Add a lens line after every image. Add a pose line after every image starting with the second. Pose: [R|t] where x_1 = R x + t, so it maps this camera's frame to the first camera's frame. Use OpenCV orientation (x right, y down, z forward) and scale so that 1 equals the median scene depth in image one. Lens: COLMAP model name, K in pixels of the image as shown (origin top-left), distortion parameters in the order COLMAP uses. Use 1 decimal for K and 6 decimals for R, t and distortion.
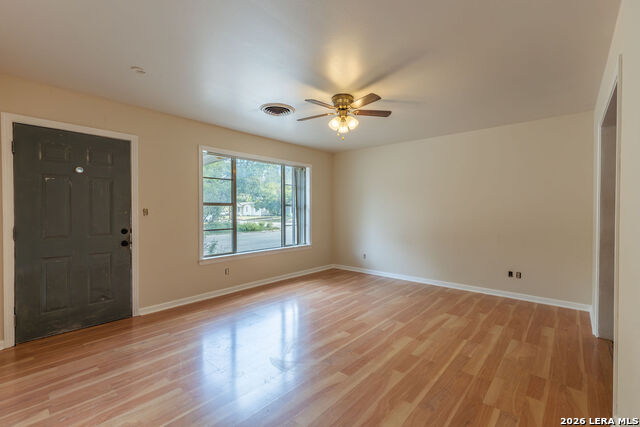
lens RADIAL K [[288.6, 0, 320.0], [0, 288.6, 213.5], [0, 0, 1]] dist [0.011492, -0.000428]
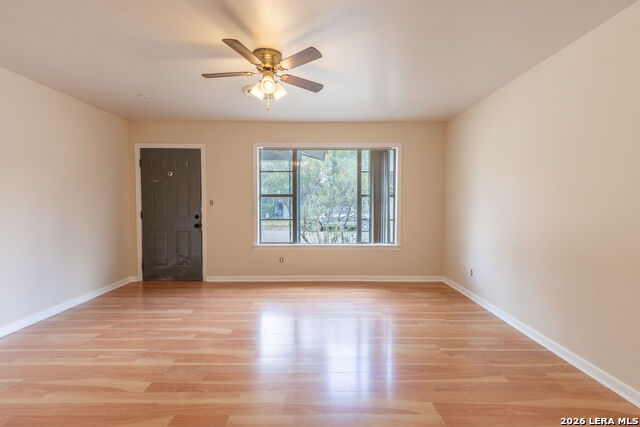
lens RADIAL K [[288.6, 0, 320.0], [0, 288.6, 213.5], [0, 0, 1]] dist [0.011492, -0.000428]
pose [[0.656194, 0.029638, -0.754010, 0.689141], [-0.011653, 0.999507, 0.029147, 0.000387], [0.754502, -0.010339, 0.656216, 0.531263]]
